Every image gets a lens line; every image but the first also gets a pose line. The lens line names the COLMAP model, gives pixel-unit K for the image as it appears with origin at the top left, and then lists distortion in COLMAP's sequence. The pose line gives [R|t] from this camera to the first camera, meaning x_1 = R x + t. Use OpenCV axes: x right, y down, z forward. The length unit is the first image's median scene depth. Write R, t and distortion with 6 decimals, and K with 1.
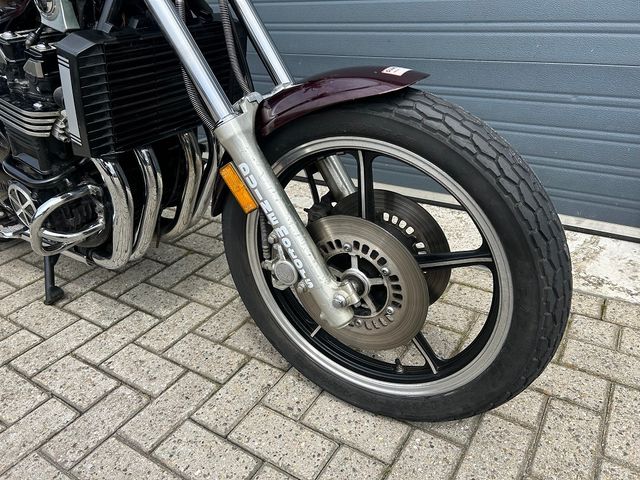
lens RADIAL K [[488.3, 0, 325.8], [0, 488.3, 240.3], [0, 0, 1]] dist [0.047674, -0.052740]
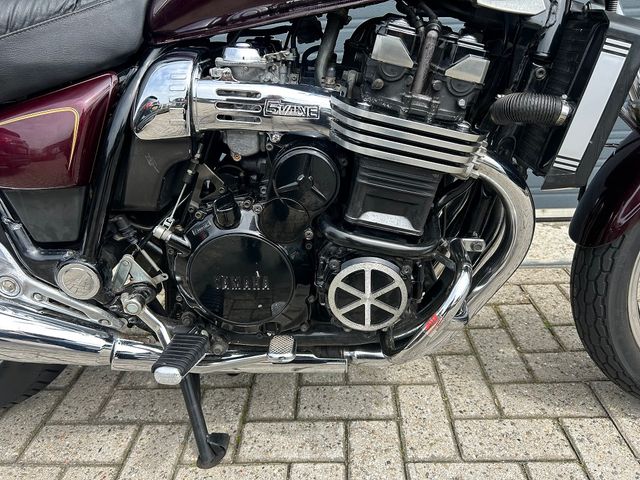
lens RADIAL K [[488.3, 0, 318.5], [0, 488.3, 239.3], [0, 0, 1]] dist [0.047674, -0.052740]
pose [[0.857481, -0.185155, 0.480045, -0.988529], [0.235402, 0.970807, -0.046045, -0.129032], [-0.457506, 0.152487, 0.876034, 0.484253]]
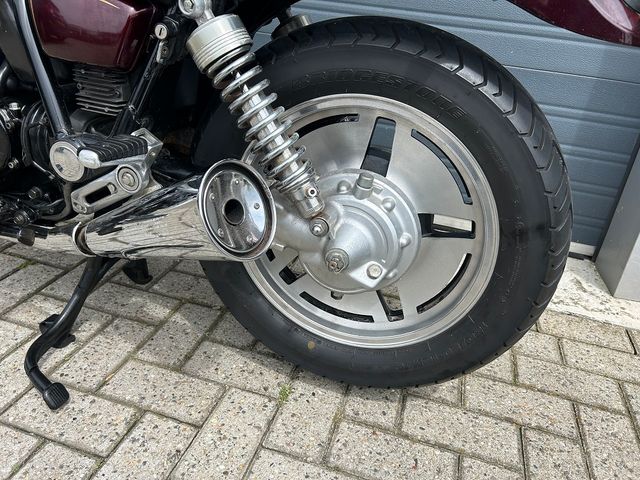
lens RADIAL K [[488.3, 0, 320.7], [0, 488.3, 234.4], [0, 0, 1]] dist [0.047674, -0.052740]
pose [[0.949724, 0.011277, 0.312885, -0.160338], [-0.002756, 0.999613, -0.027663, 0.003360], [-0.313076, 0.025410, 0.949388, 0.279295]]
